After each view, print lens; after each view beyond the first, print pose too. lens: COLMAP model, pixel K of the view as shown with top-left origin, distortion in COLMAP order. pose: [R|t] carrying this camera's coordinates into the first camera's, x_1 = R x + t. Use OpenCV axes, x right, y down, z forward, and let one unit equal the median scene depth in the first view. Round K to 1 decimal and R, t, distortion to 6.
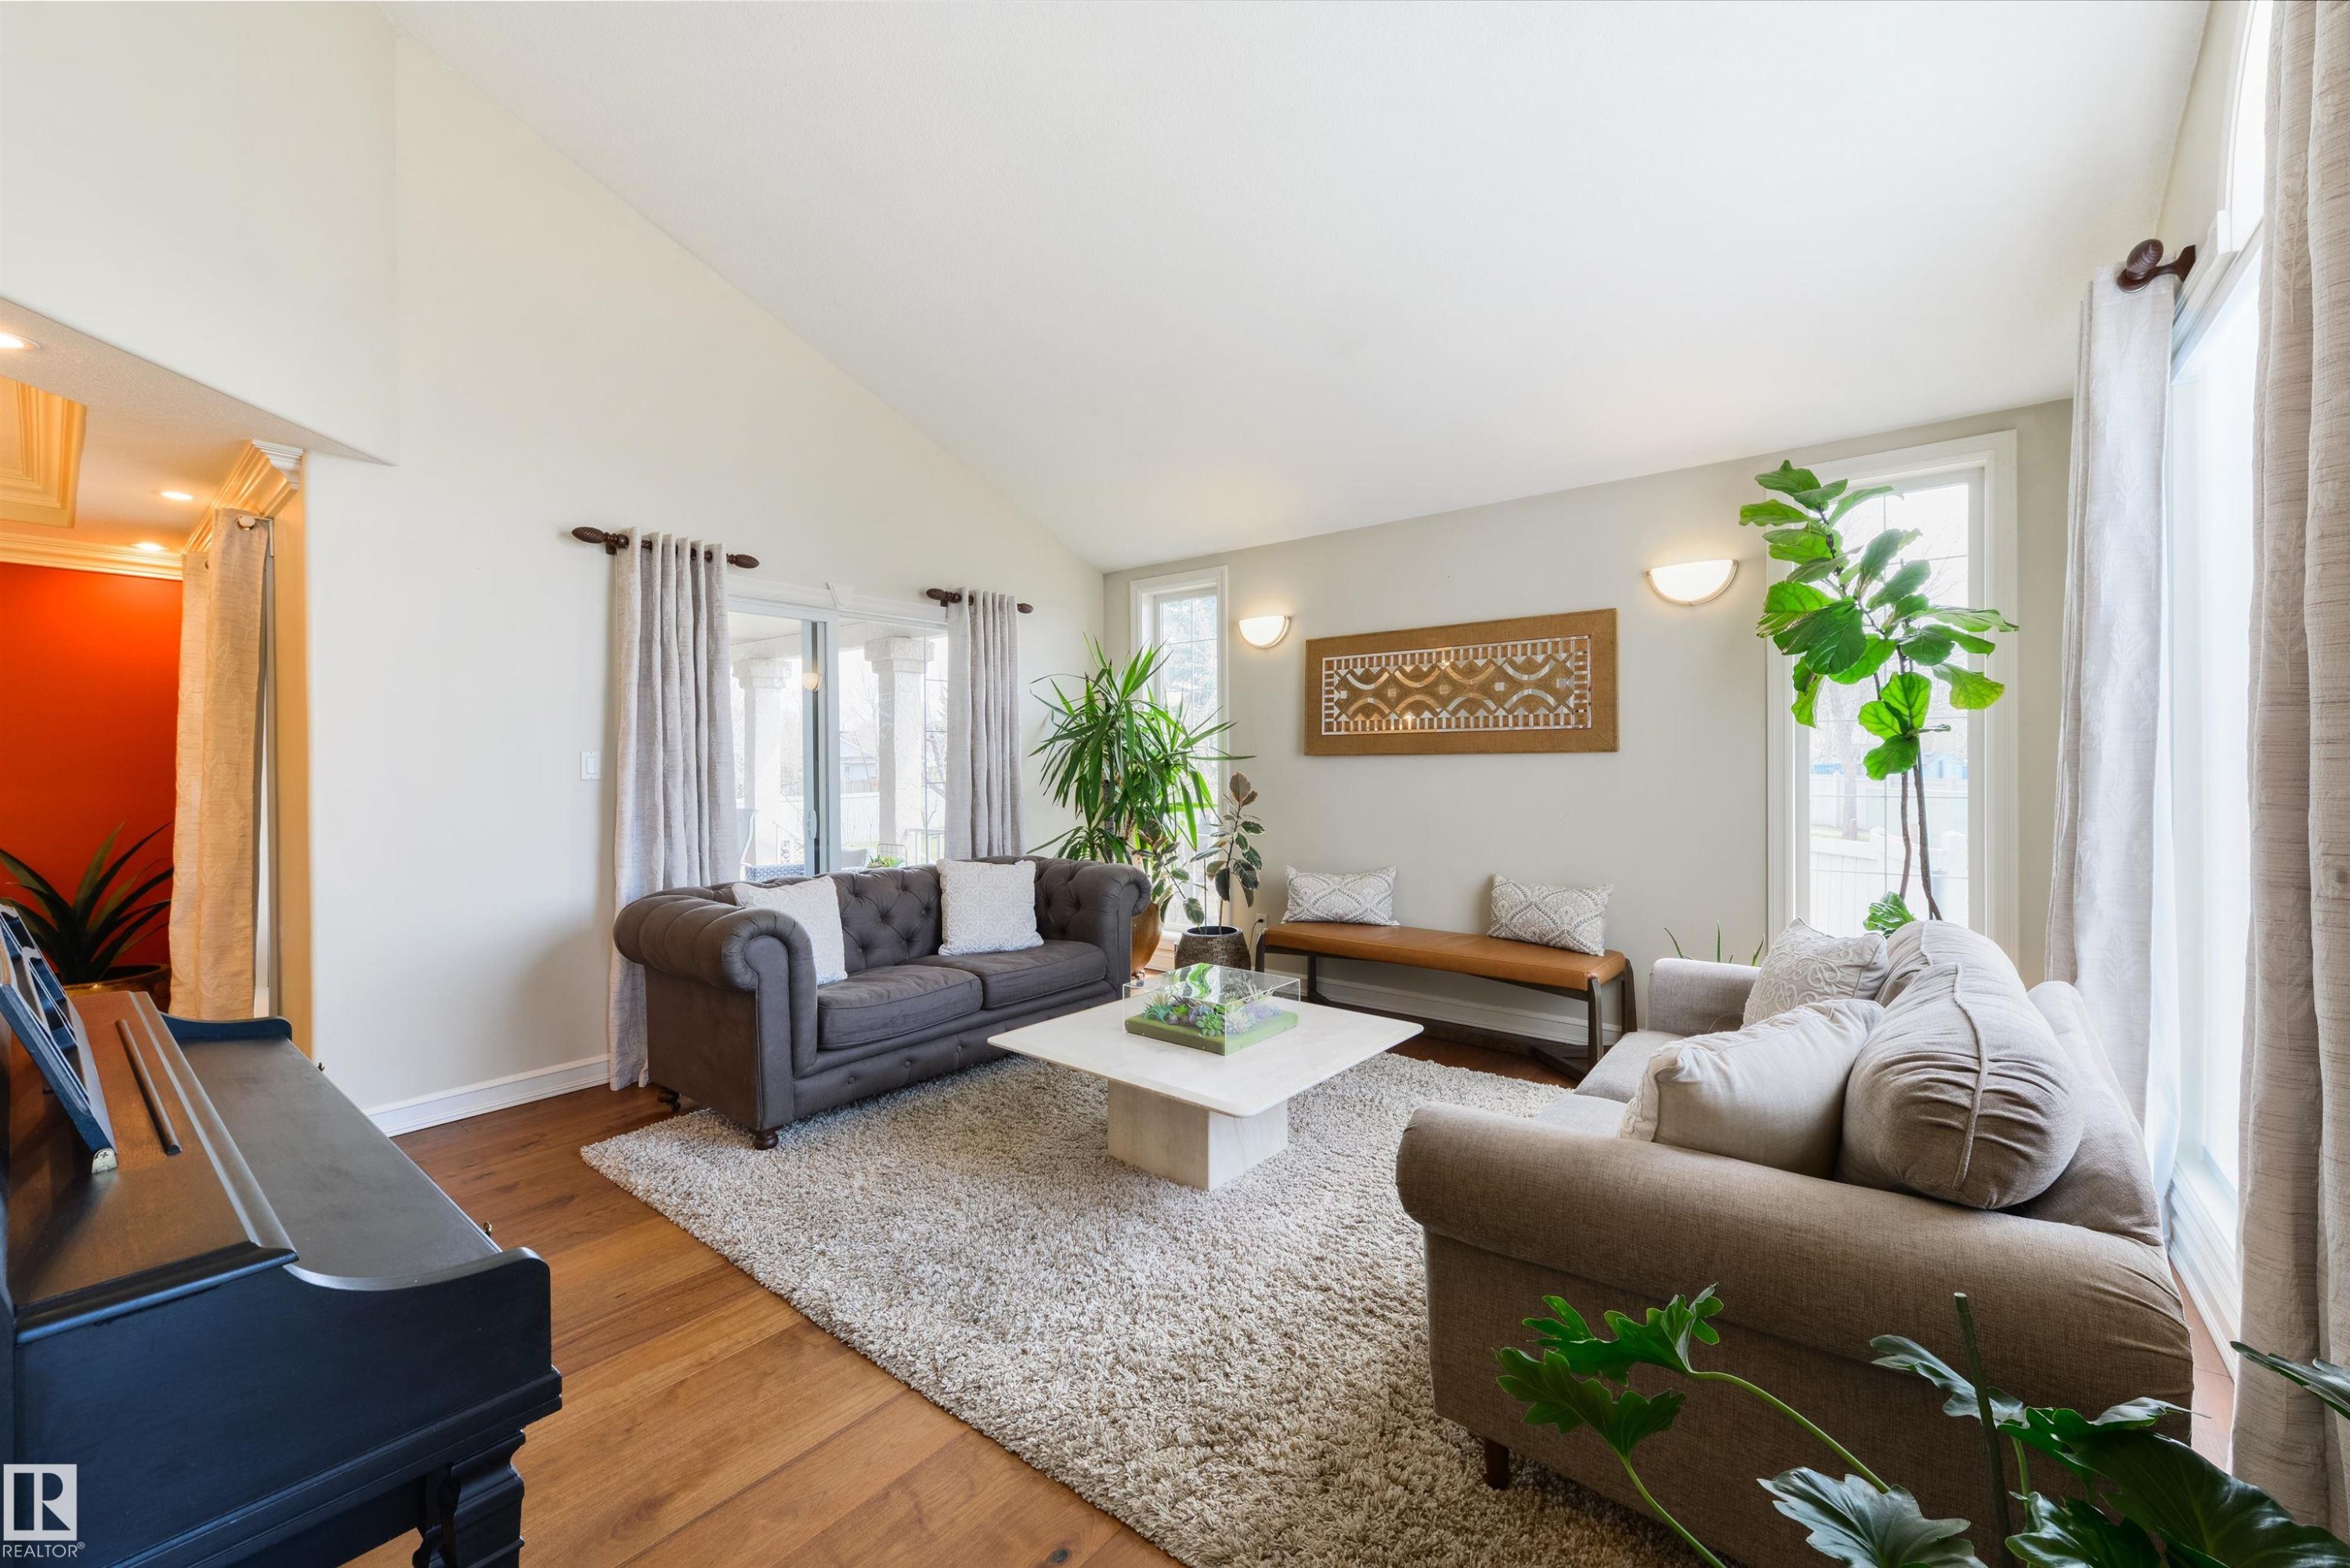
lens RADIAL K [[915.3, 0, 1191.5], [0, 915.3, 777.0], [0, 0, 1]] dist [-0.000251, 0.000036]
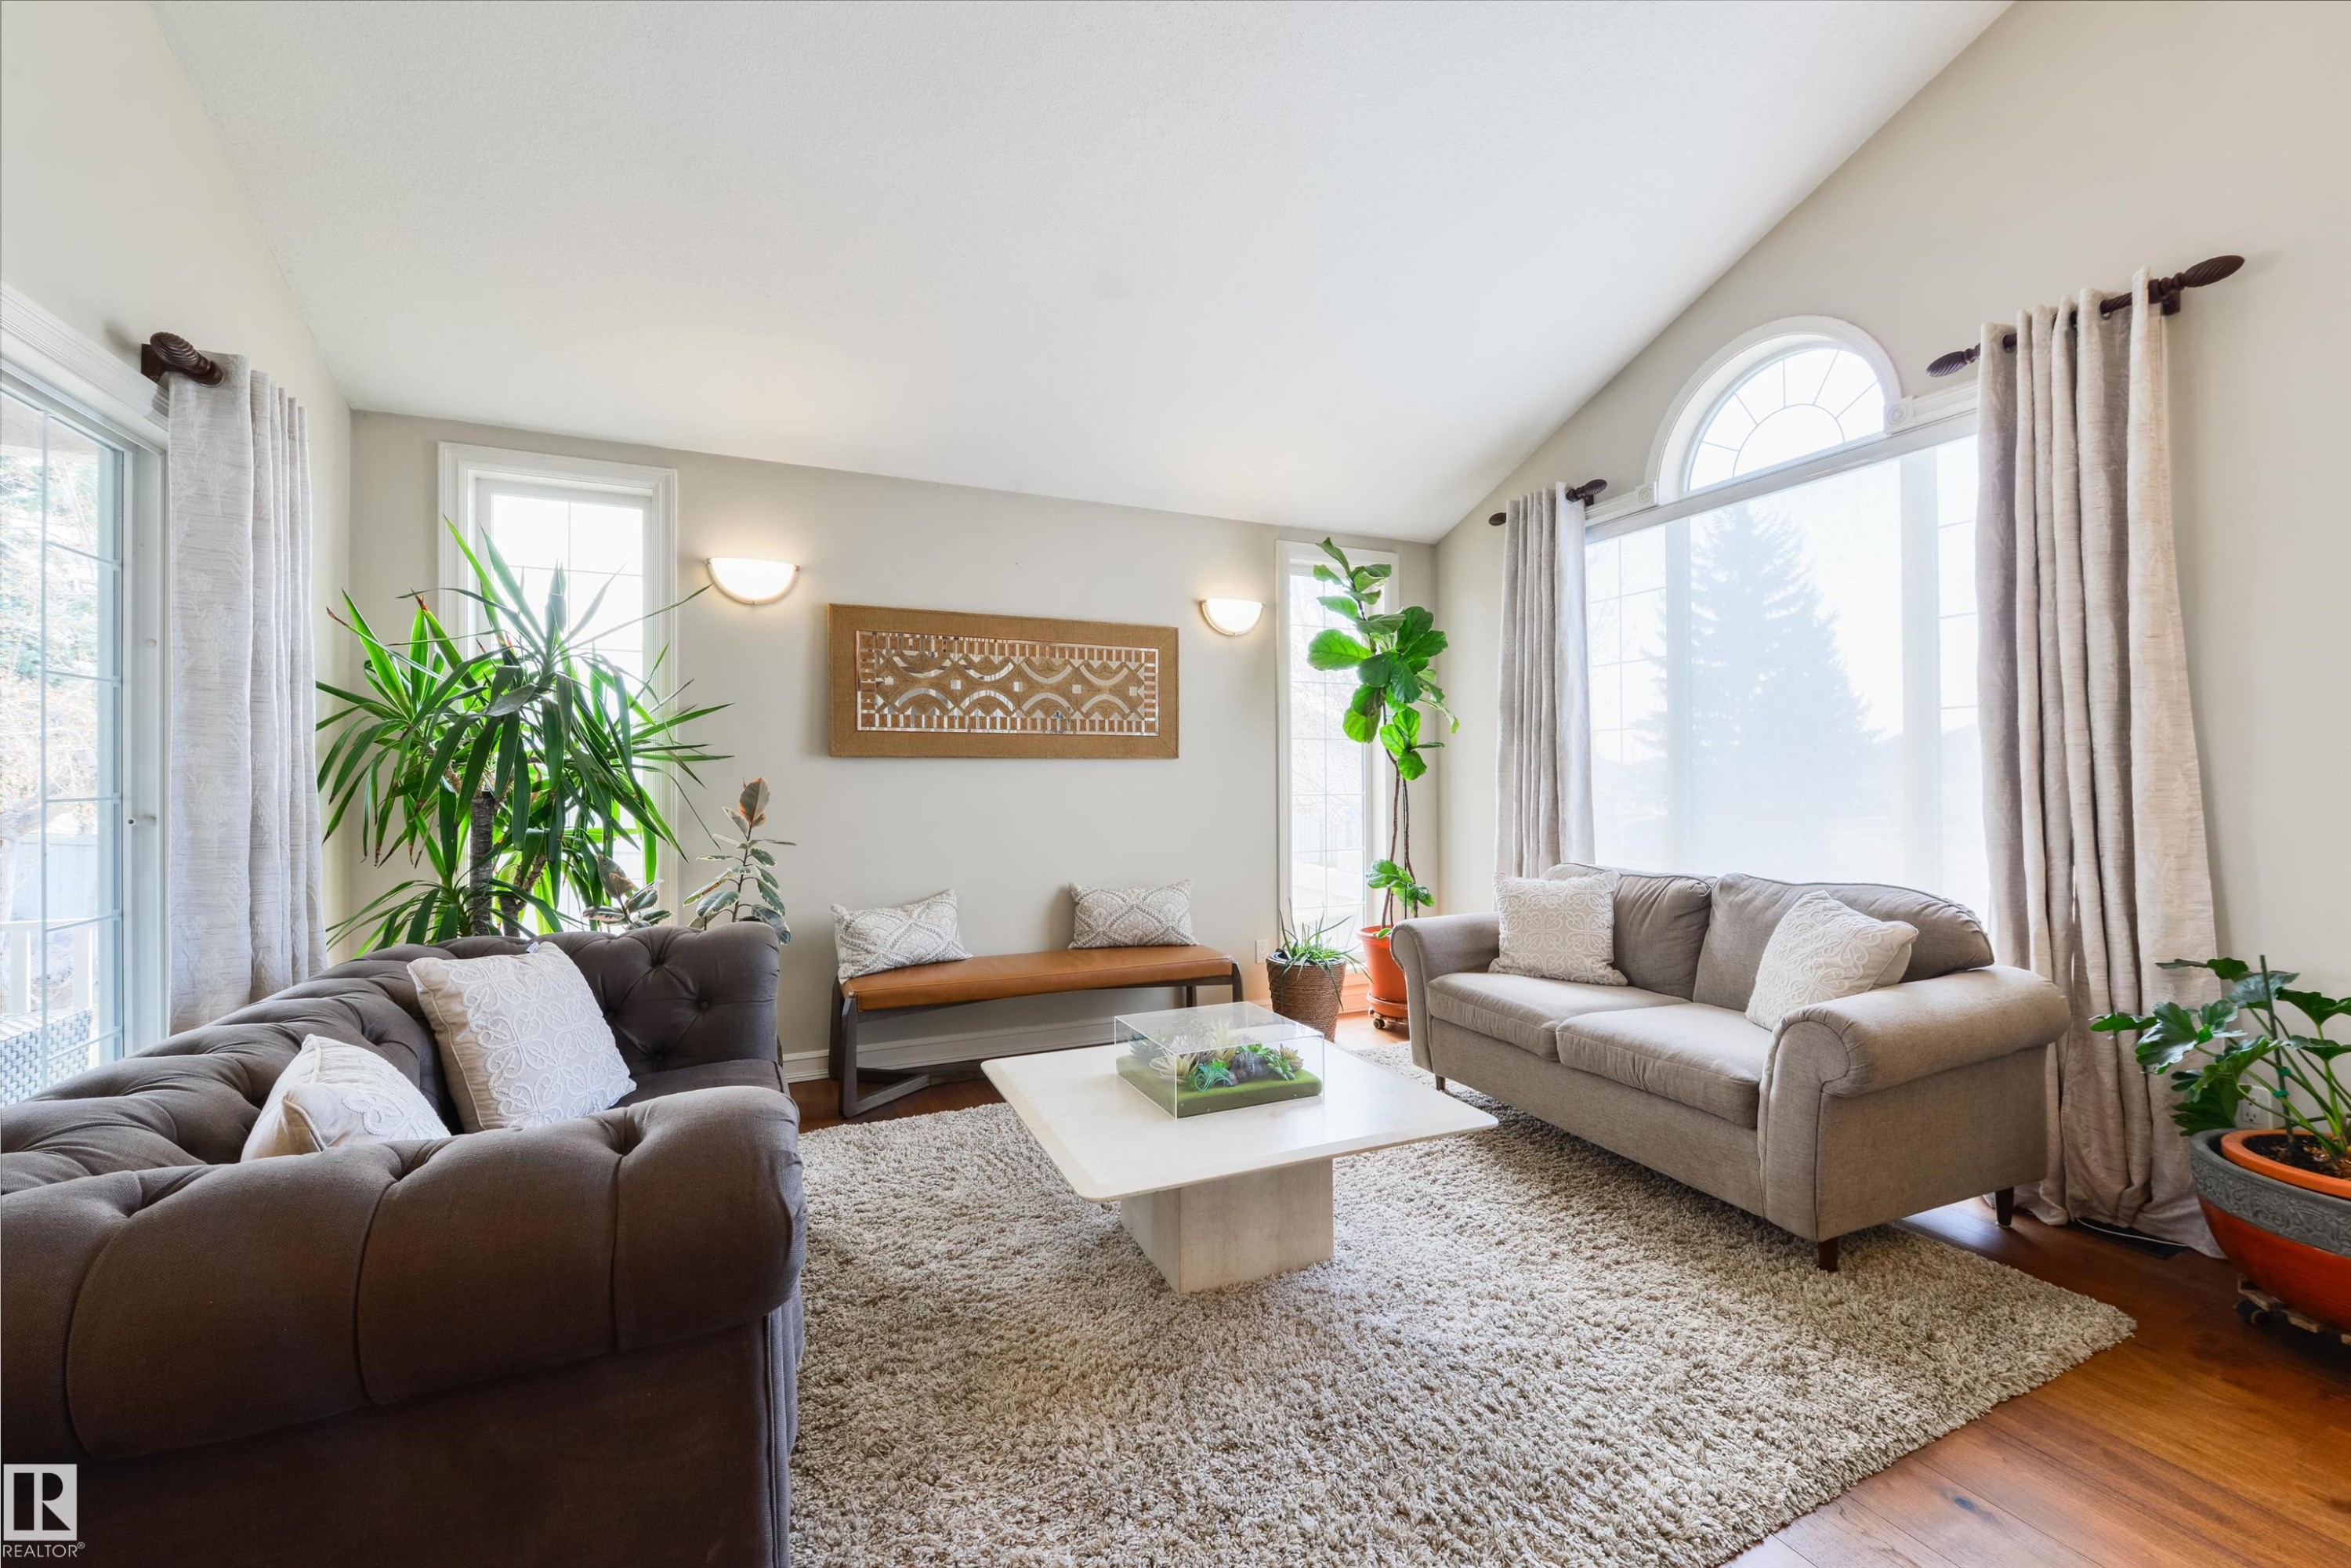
lens RADIAL K [[1002.7, 0, 1178.7], [0, 1002.7, 769.8], [0, 0, 1]] dist [0.000195, 0.000024]
pose [[0.435172, 0.003883, 0.900339, -0.553970], [0.010533, 0.999900, -0.009403, -0.001977], [-0.900285, 0.013576, 0.435088, 0.429561]]
